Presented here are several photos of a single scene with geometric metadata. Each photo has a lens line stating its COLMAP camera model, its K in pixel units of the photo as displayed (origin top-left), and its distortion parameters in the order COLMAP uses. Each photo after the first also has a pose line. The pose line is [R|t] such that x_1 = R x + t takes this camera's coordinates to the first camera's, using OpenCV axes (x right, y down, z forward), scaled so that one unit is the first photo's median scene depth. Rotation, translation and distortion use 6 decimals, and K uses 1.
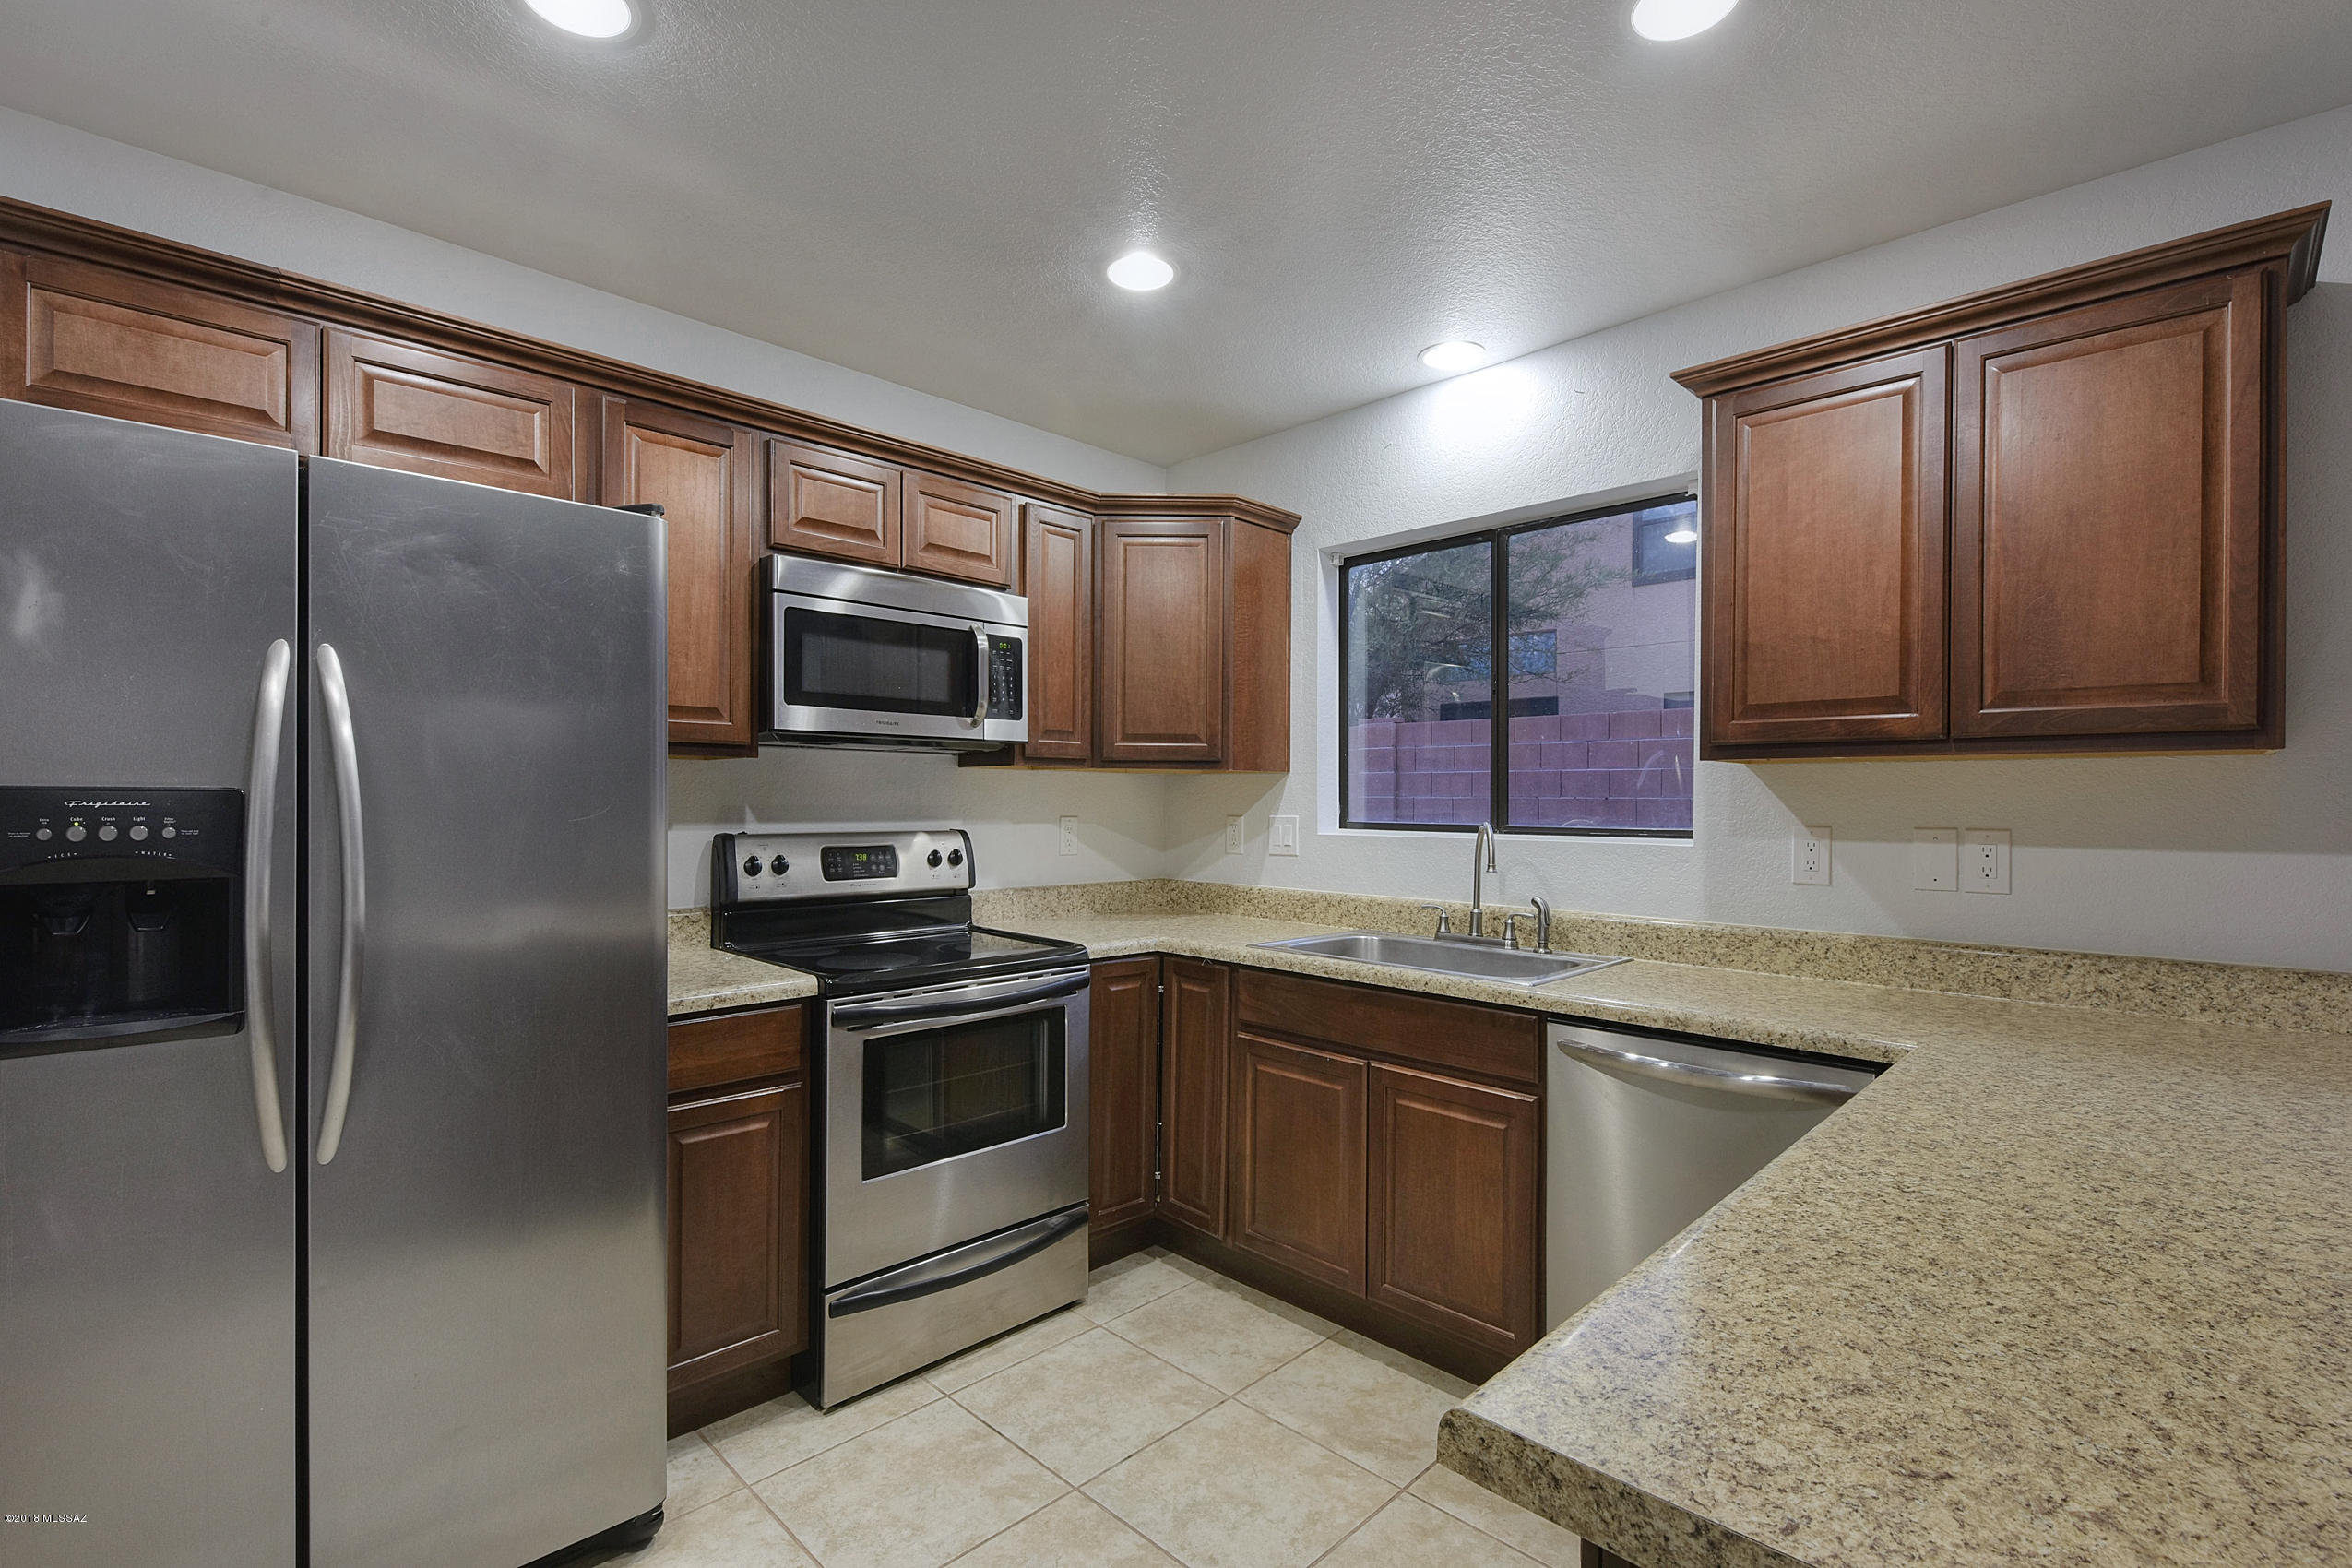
lens RADIAL K [[1068.9, 0, 1155.7], [0, 1068.9, 794.8], [0, 0, 1]] dist [0.001884, -0.008640]
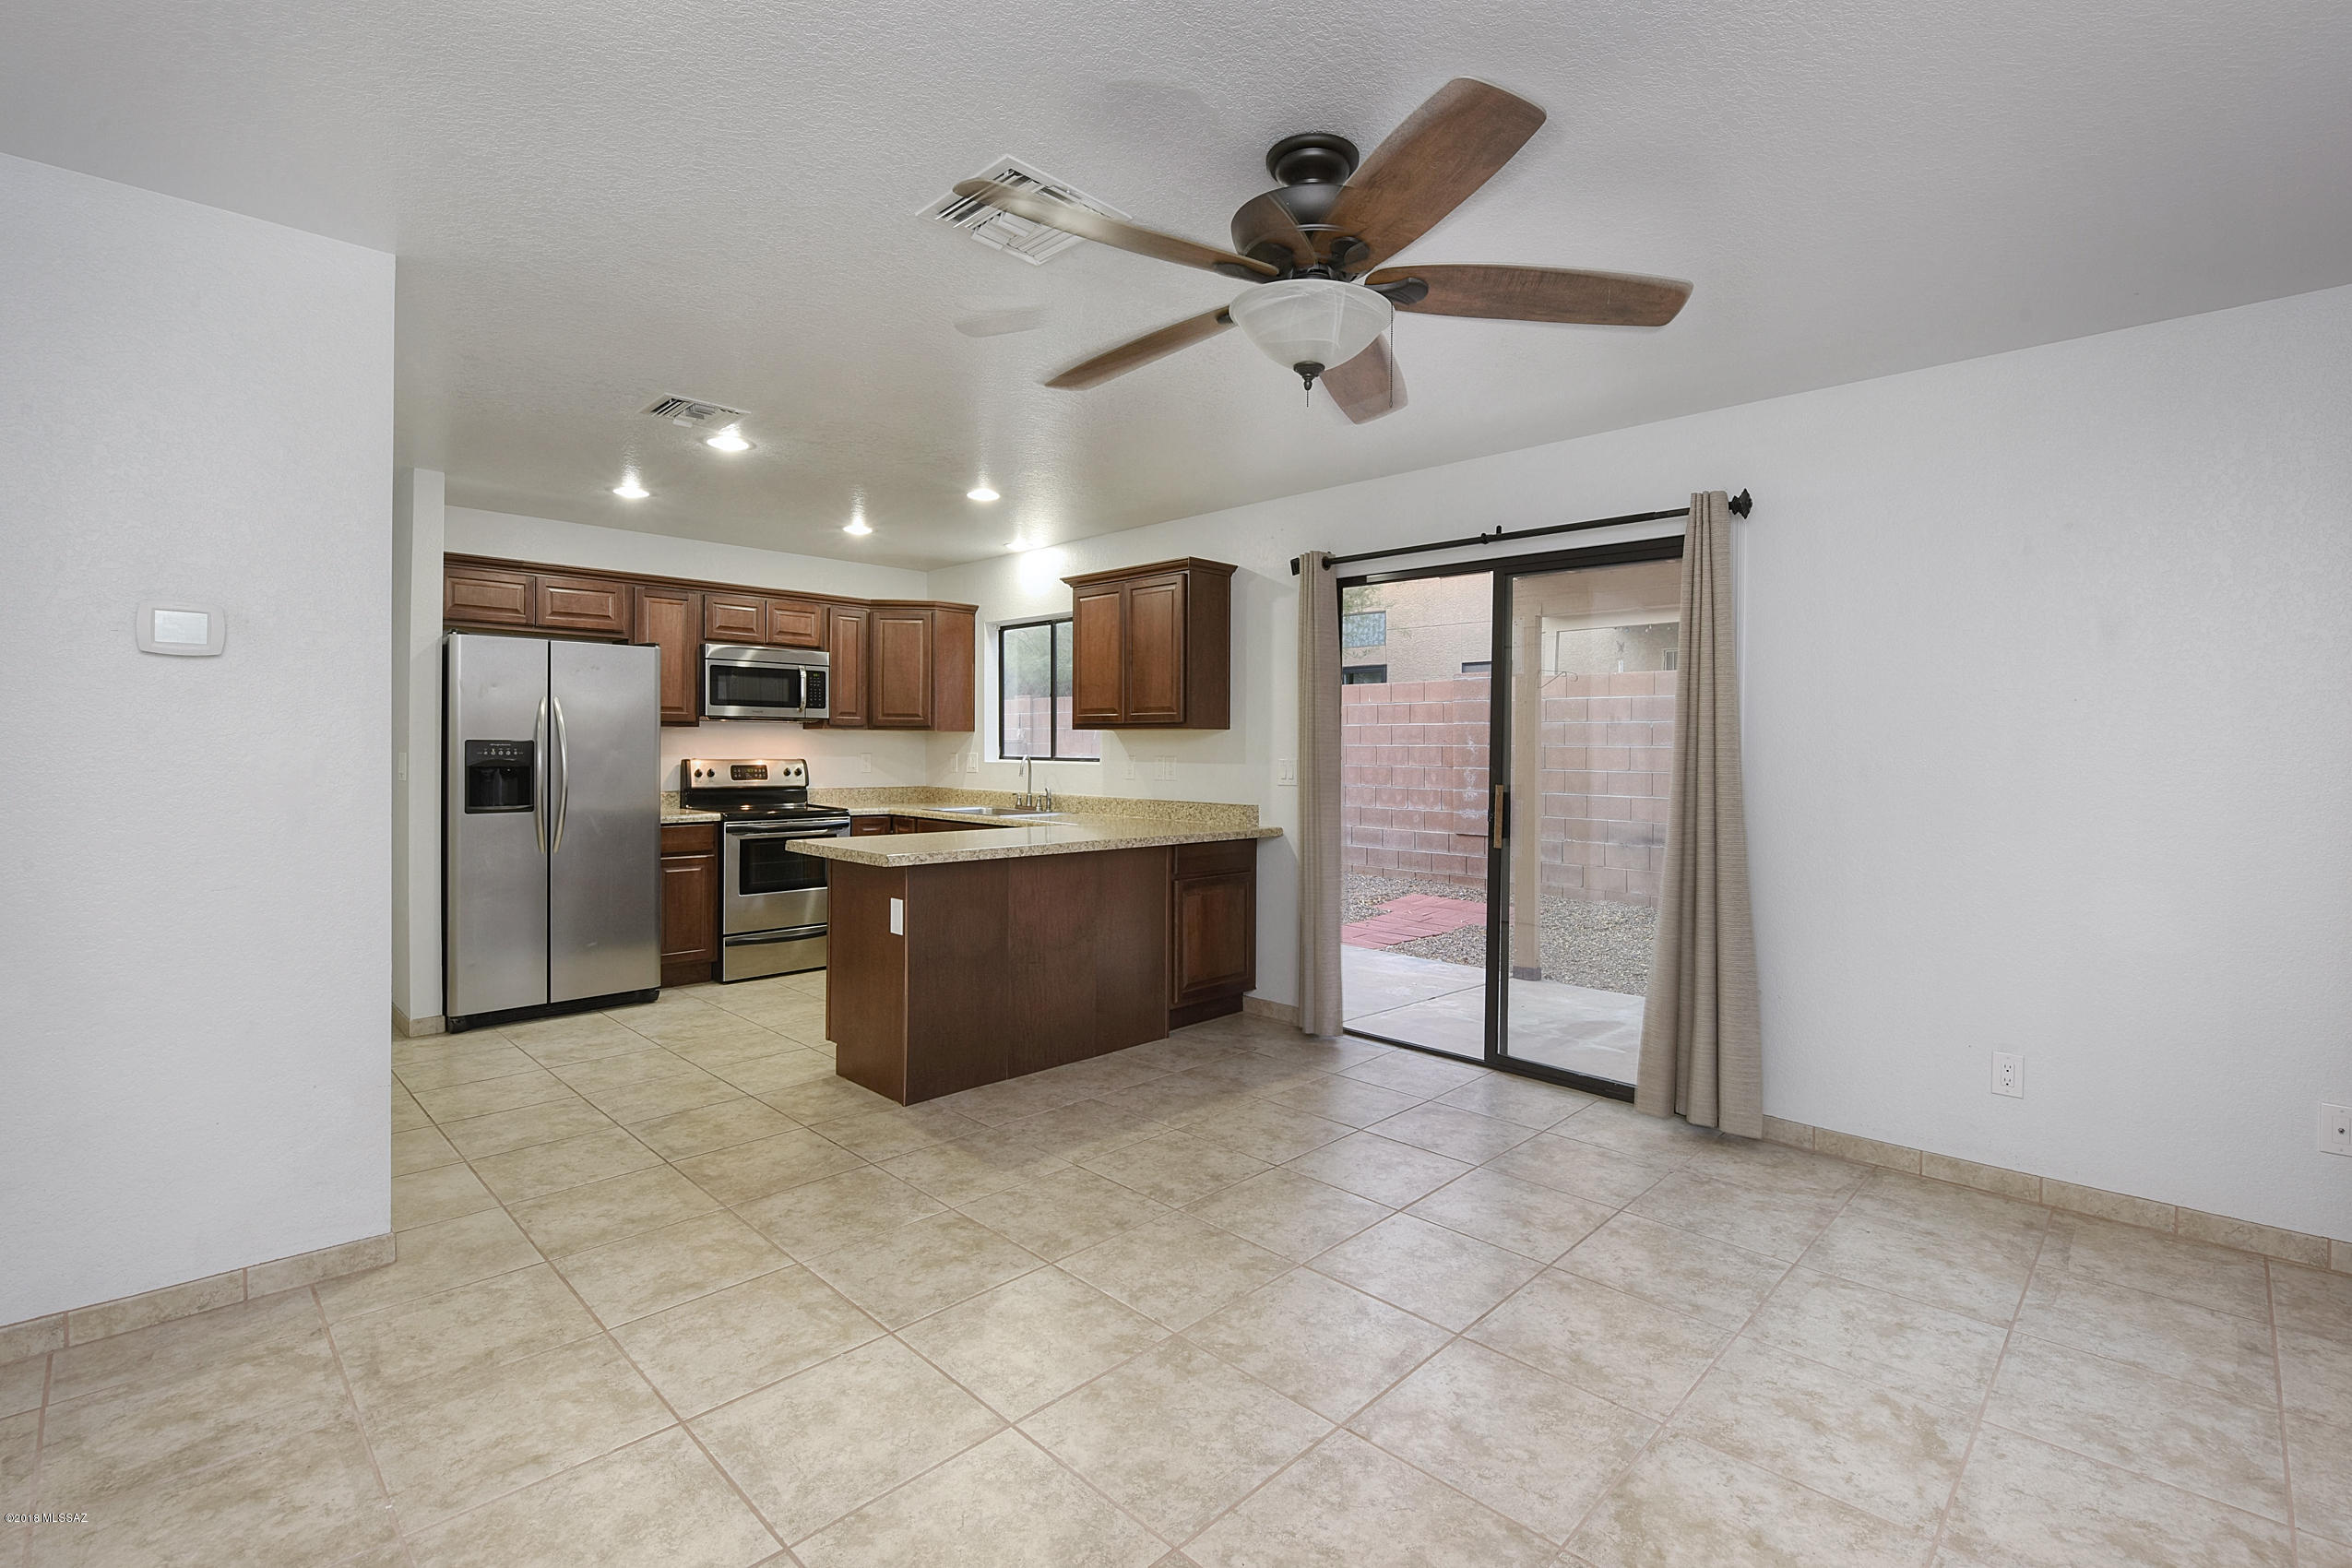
lens RADIAL K [[1068.9, 0, 1200.4], [0, 1068.9, 749.0], [0, 0, 1]] dist [0.001884, -0.008640]
pose [[0.999403, 0.002042, 0.034479, 0.612757], [-0.002256, 0.999978, 0.006192, -0.002433], [-0.034465, -0.006266, 0.999386, -1.316561]]
